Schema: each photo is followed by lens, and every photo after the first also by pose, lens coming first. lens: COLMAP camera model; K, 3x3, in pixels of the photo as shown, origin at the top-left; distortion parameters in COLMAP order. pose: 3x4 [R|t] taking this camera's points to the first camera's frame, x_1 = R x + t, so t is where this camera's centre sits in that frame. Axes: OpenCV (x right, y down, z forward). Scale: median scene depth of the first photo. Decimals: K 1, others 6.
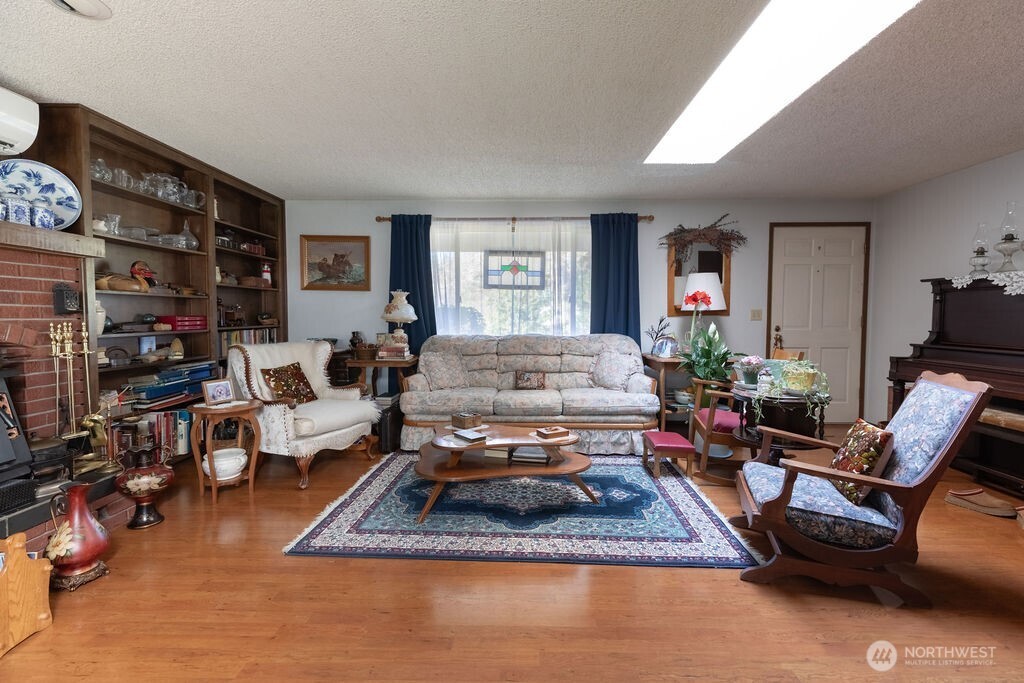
lens RADIAL K [[457.1, 0, 508.4], [0, 457.1, 336.0], [0, 0, 1]] dist [0.003868, 0.000358]
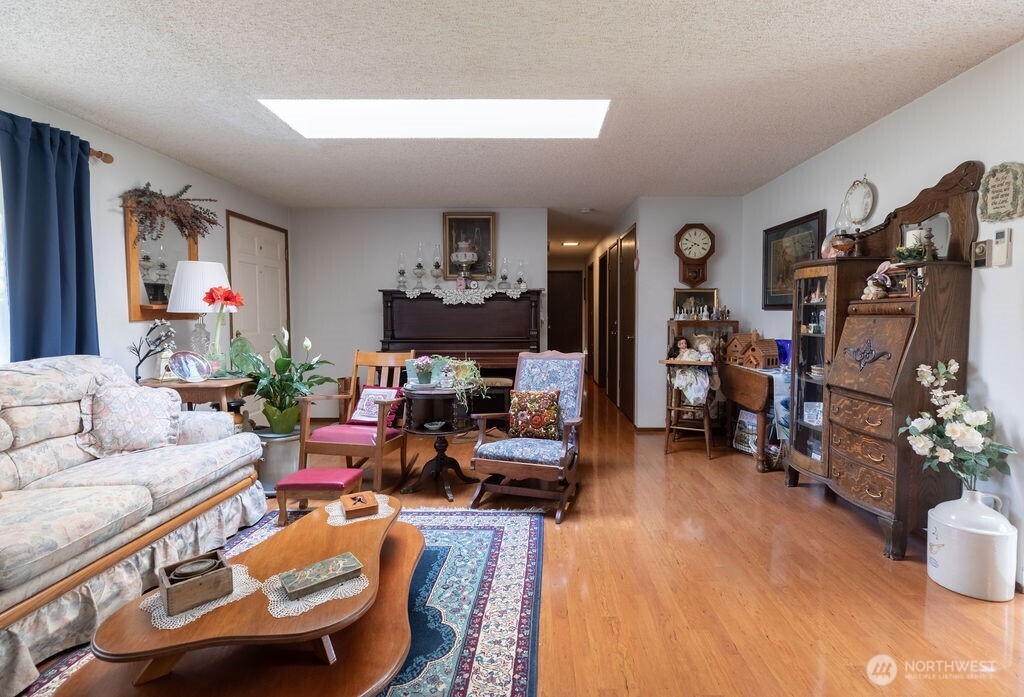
lens RADIAL K [[485.6, 0, 532.2], [0, 485.6, 338.9], [0, 0, 1]] dist [0.000430, 0.000200]
pose [[-0.043151, -0.049412, 0.997846, -0.437020], [0.050989, 0.997366, 0.051593, -0.031476], [-0.997767, 0.053106, -0.040518, 0.586979]]
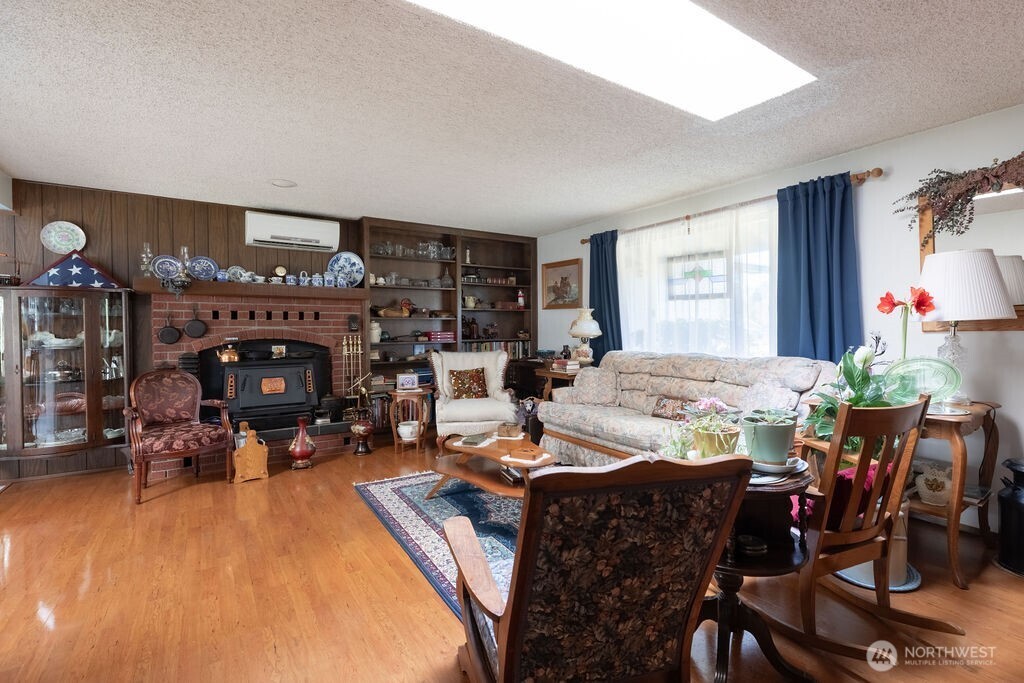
lens RADIAL K [[464.1, 0, 514.8], [0, 464.1, 334.2], [0, 0, 1]] dist [0.002408, 0.000181]
pose [[0.584681, 0.004597, -0.811250, 0.662382], [-0.032452, 0.999316, -0.017726, -0.016315], [0.810614, 0.036691, 0.584431, 0.305417]]
